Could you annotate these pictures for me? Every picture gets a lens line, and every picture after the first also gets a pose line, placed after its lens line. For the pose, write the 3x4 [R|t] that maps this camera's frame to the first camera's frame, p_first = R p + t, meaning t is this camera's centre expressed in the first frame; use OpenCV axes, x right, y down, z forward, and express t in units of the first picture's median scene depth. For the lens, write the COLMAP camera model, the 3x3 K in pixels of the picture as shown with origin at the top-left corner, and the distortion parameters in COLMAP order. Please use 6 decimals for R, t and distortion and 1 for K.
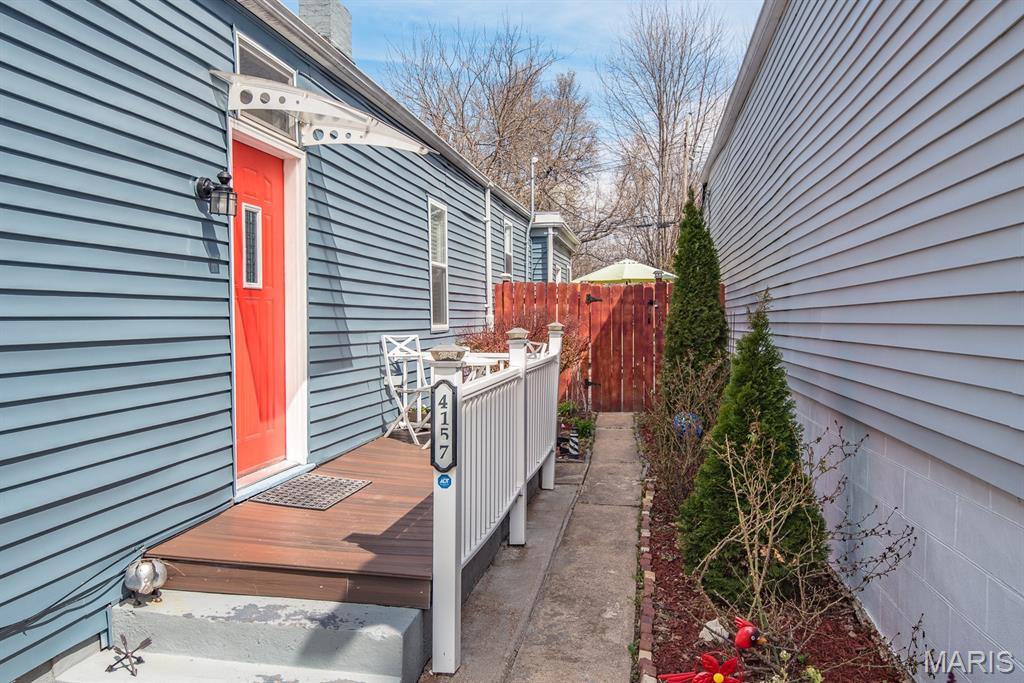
lens RADIAL K [[799.1, 0, 512.0], [0, 799.1, 341.5], [0, 0, 1]] dist [0.010818, 0.001050]
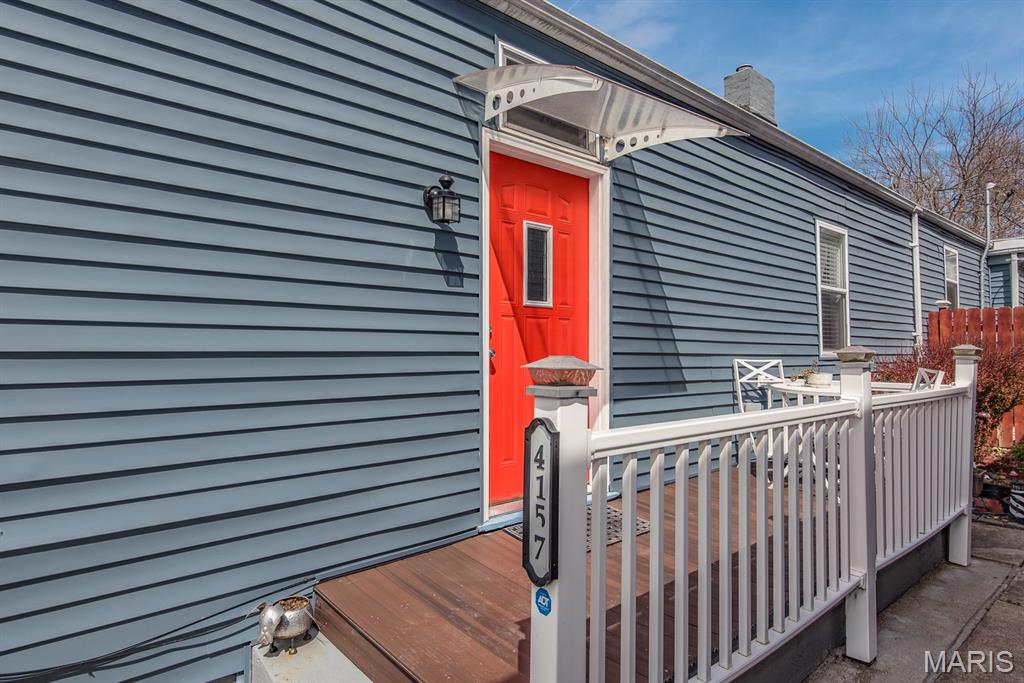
lens RADIAL K [[541.4, 0, 575.4], [0, 541.4, 339.9], [0, 0, 1]] dist [0.041135, -0.027476]
pose [[0.783728, -0.017794, -0.620849, 0.103599], [-0.018237, 0.998499, -0.051639, 0.006699], [0.620836, 0.051794, 0.782227, 0.419738]]
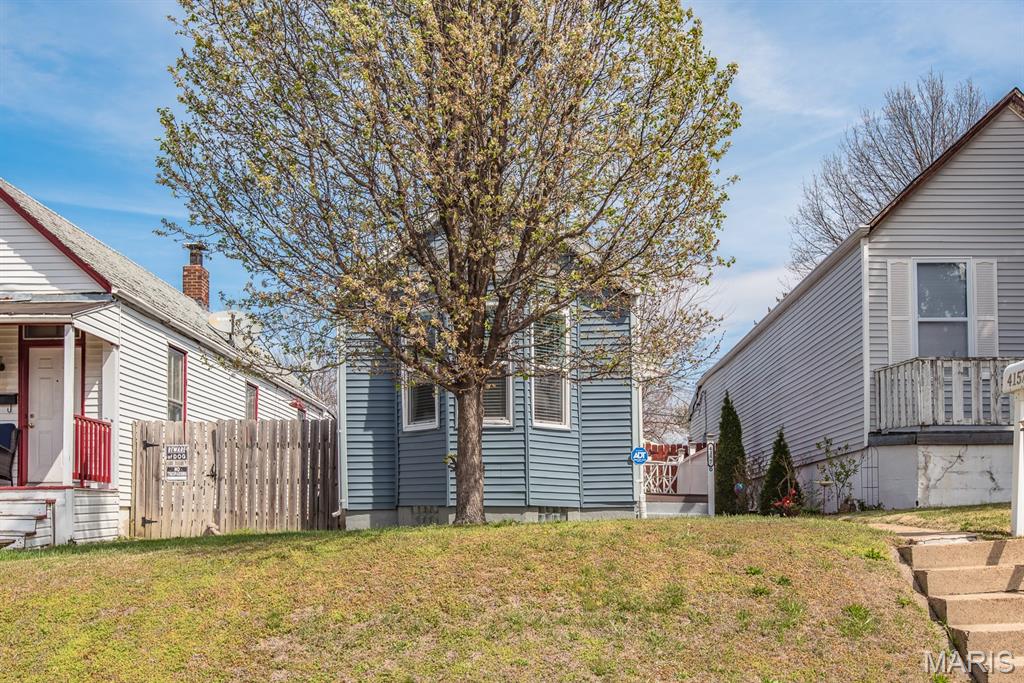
lens RADIAL K [[957.1, 0, 510.4], [0, 957.1, 508.2], [0, 0, 1]] dist [0.023020, 0.005824]
pose [[0.991439, -0.002959, 0.130536, -0.975895], [0.010365, 0.998372, -0.056095, 0.361344], [-0.130157, 0.056968, 0.989855, -2.021410]]
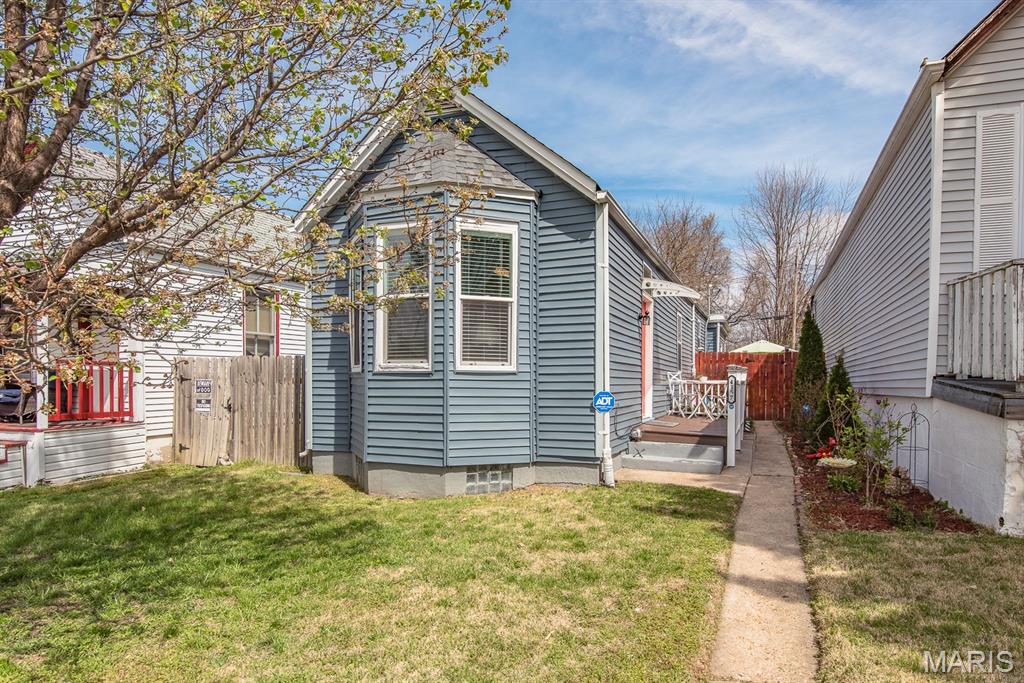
lens RADIAL K [[591.2, 0, 528.7], [0, 591.2, 394.7], [0, 0, 1]] dist [0.018968, -0.001438]
pose [[0.979707, 0.007405, -0.200300, -0.240713], [-0.010661, 0.999828, -0.015184, 0.101059], [0.200153, 0.017011, 0.979617, -0.893303]]
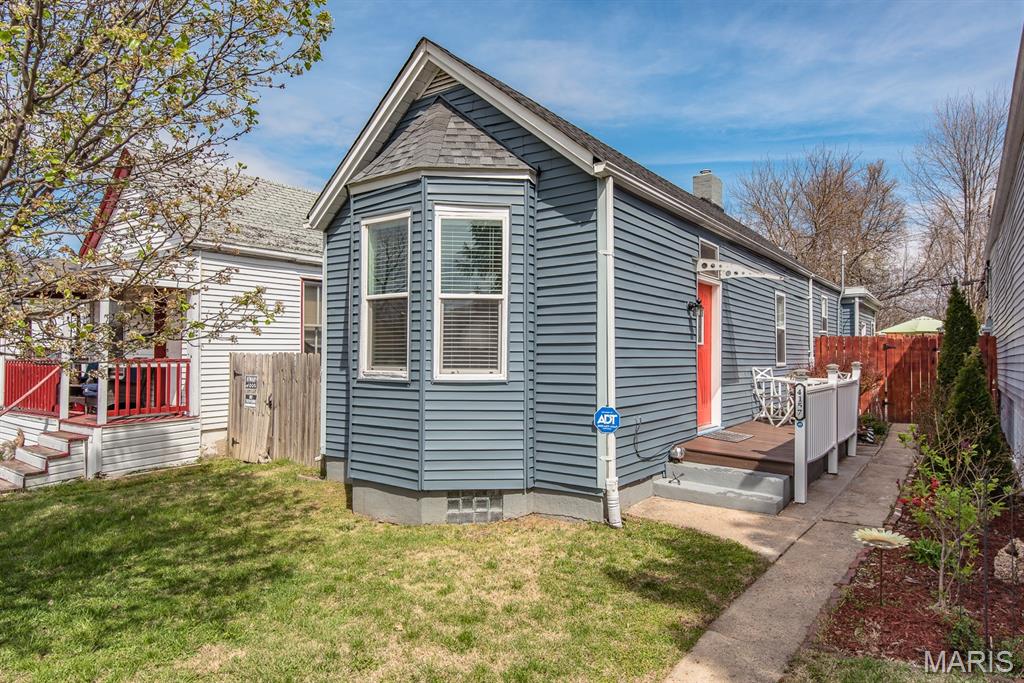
lens RADIAL K [[613.2, 0, 514.1], [0, 613.2, 350.9], [0, 0, 1]] dist [0.018194, -0.002558]
pose [[0.893288, 0.000603, -0.449485, -0.010797], [-0.019494, 0.999110, -0.037401, 0.021484], [0.449063, 0.042172, 0.892504, -0.656110]]
